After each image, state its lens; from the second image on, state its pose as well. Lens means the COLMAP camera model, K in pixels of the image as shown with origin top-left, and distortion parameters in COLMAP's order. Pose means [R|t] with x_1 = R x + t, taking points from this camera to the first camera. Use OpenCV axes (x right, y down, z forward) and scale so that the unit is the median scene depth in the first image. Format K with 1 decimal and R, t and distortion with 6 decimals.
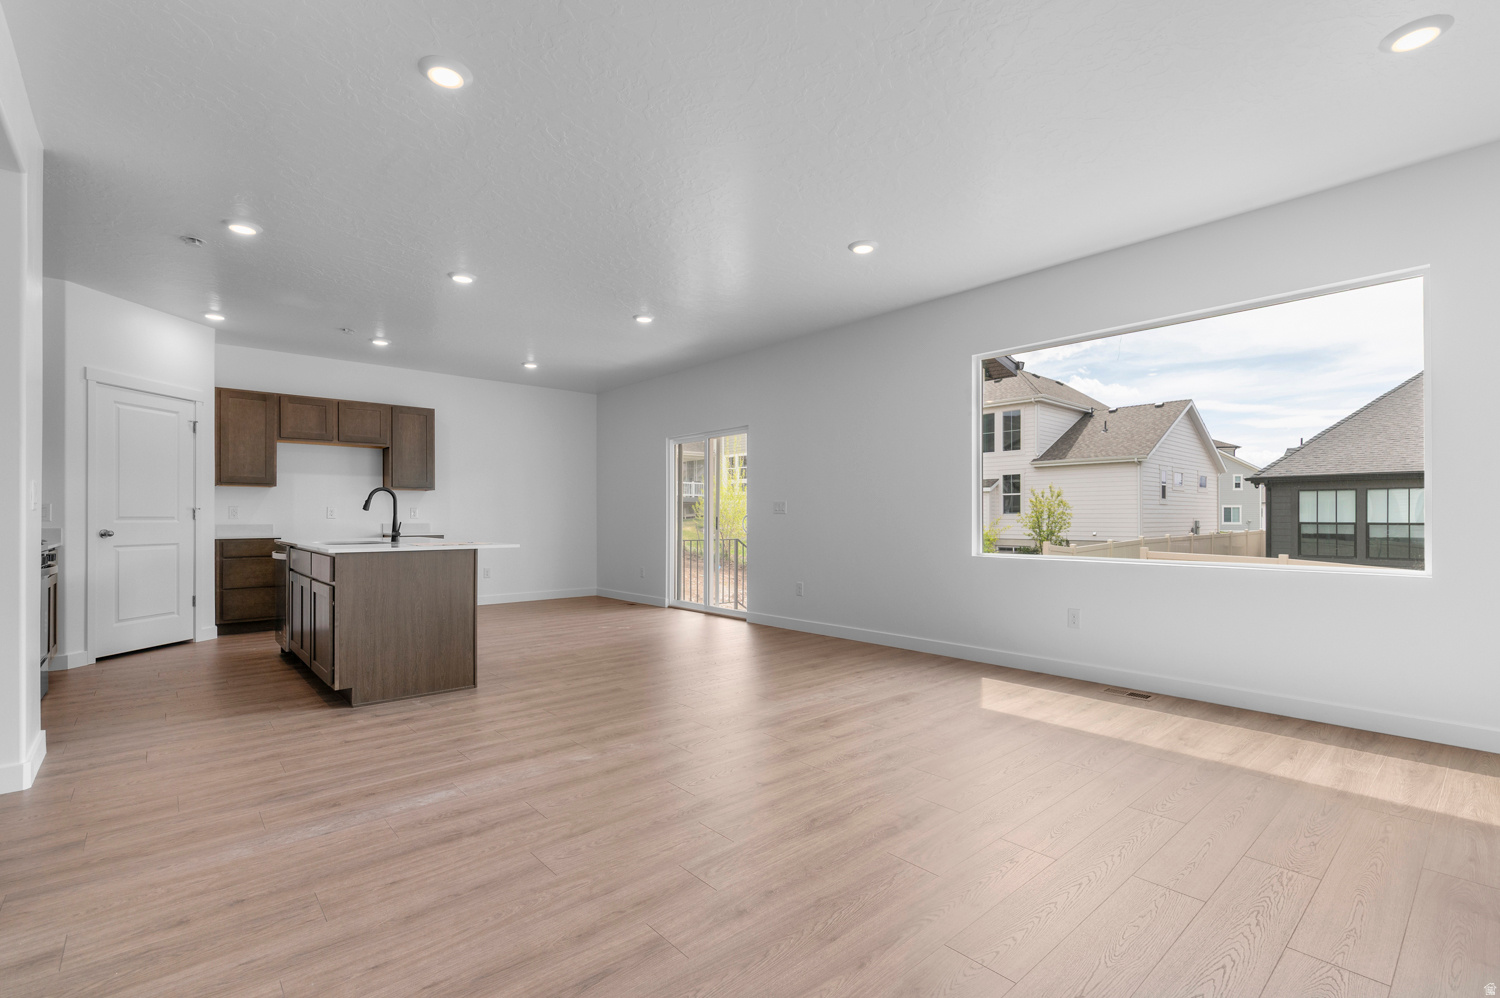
lens RADIAL K [[679.9, 0, 749.7], [0, 679.9, 509.4], [0, 0, 1]] dist [-0.004313, -0.000468]
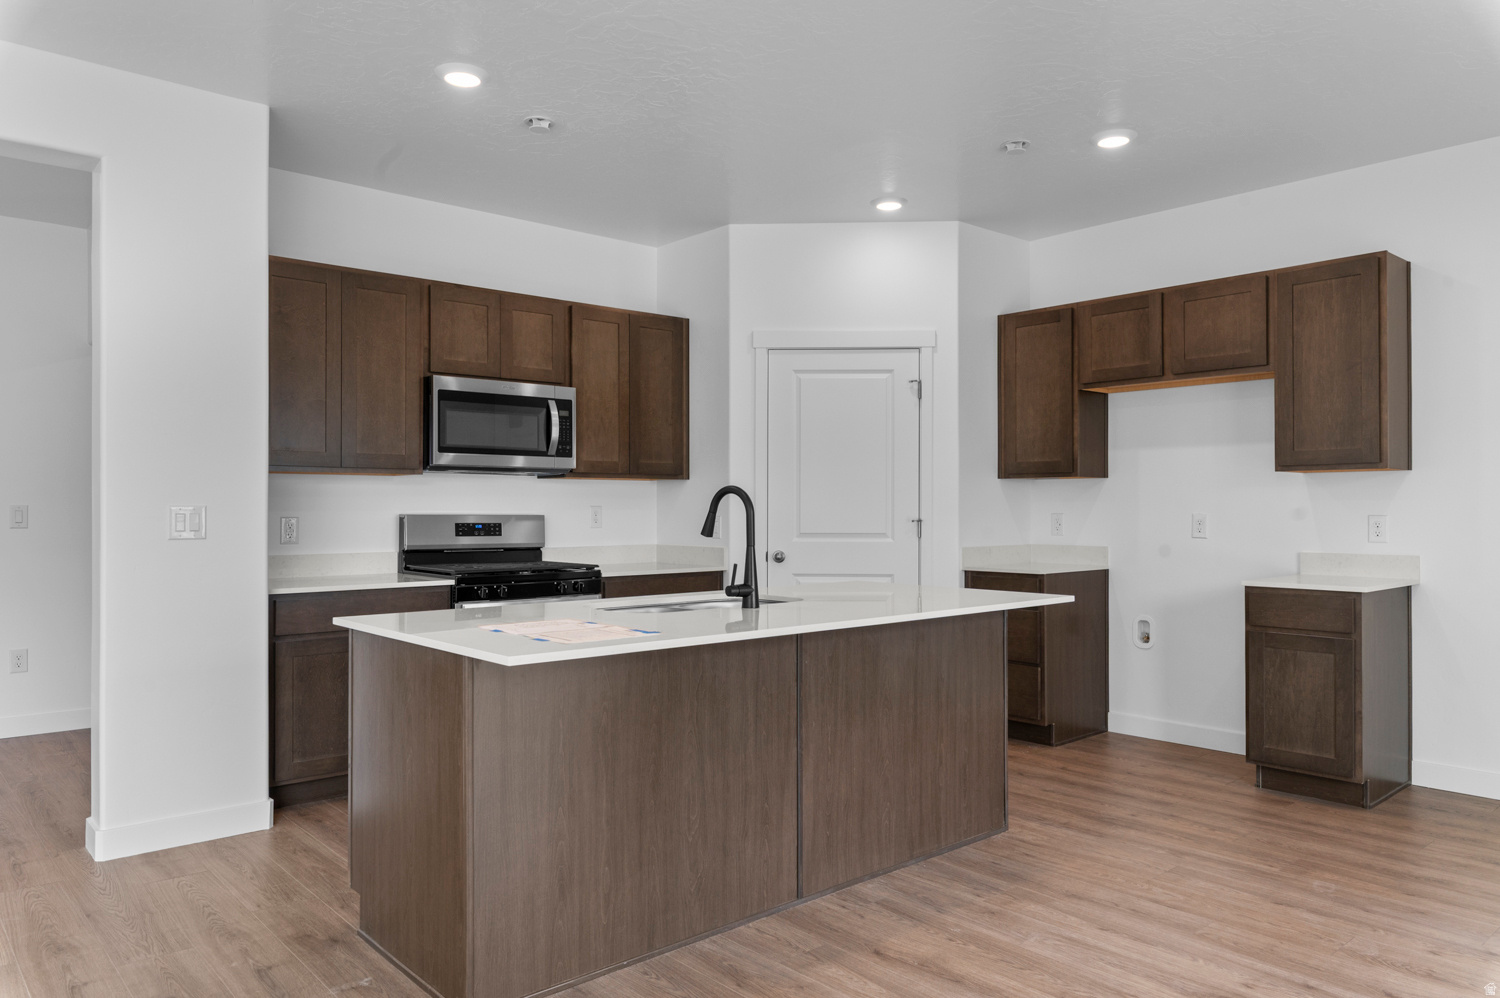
lens RADIAL K [[1022.9, 0, 757.2], [0, 1022.9, 497.3], [0, 0, 1]] dist [0.000637, -0.002092]
pose [[0.006824, -0.009481, -0.999932, 0.110064], [0.014871, 0.999845, -0.009379, -0.014208], [0.999866, -0.014806, 0.006964, 0.762471]]
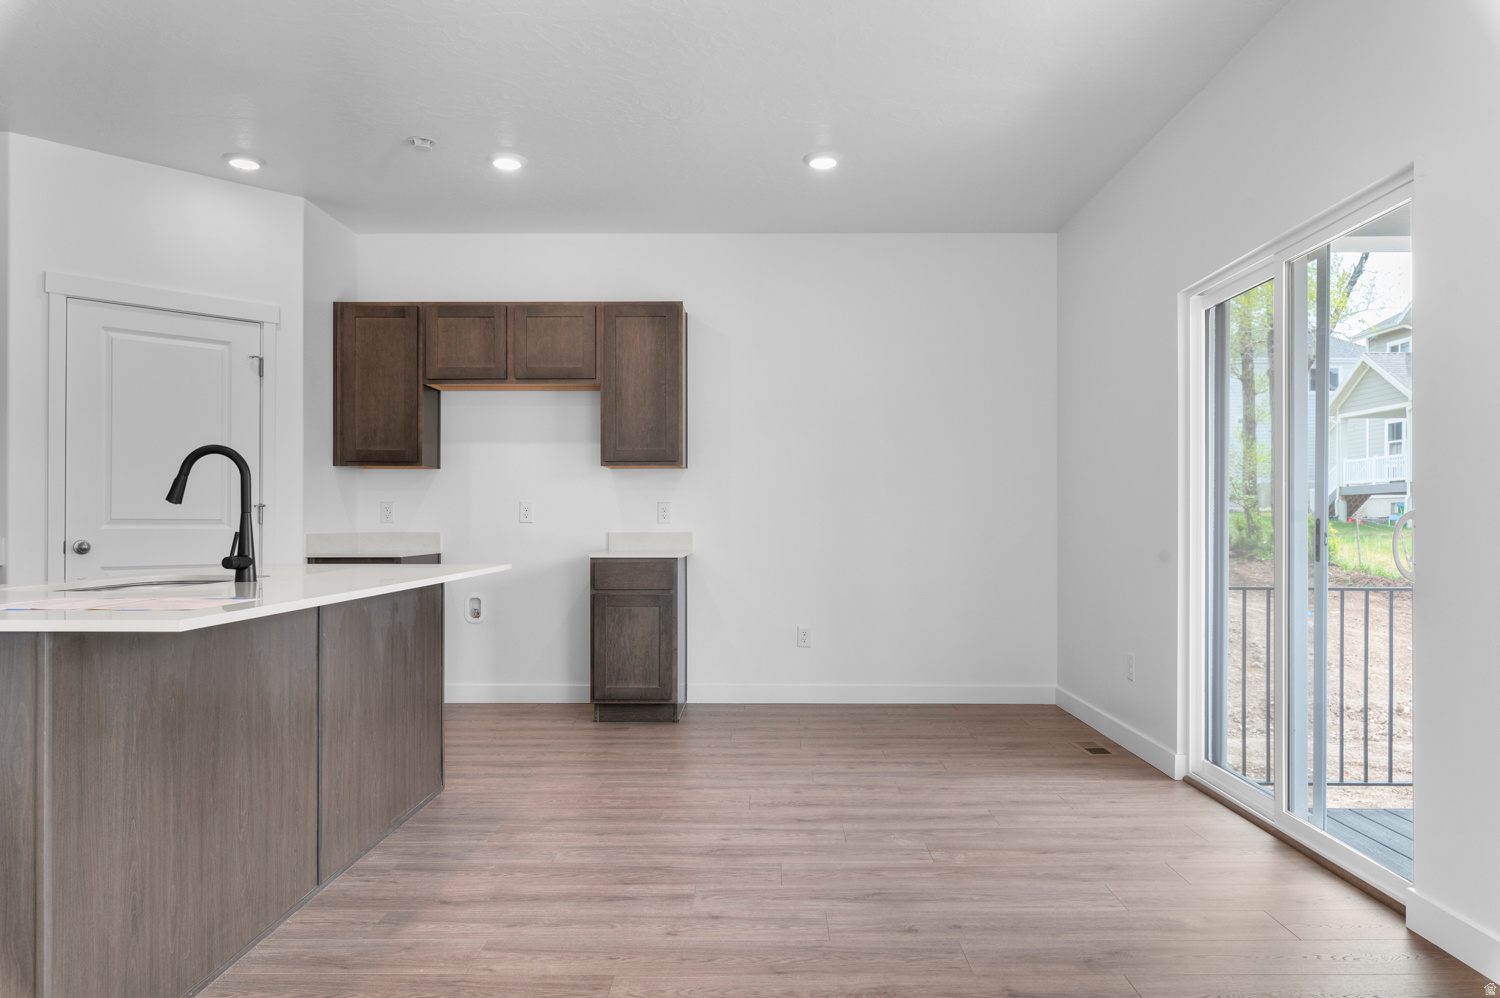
lens RADIAL K [[986.0, 0, 751.3], [0, 986.0, 514.6], [0, 0, 1]] dist [-0.002224, 0.000837]
pose [[0.743322, -0.003120, -0.668926, 0.061888], [0.007490, 0.999965, 0.003659, 0.005997], [0.668892, -0.007730, 0.743320, 0.586675]]
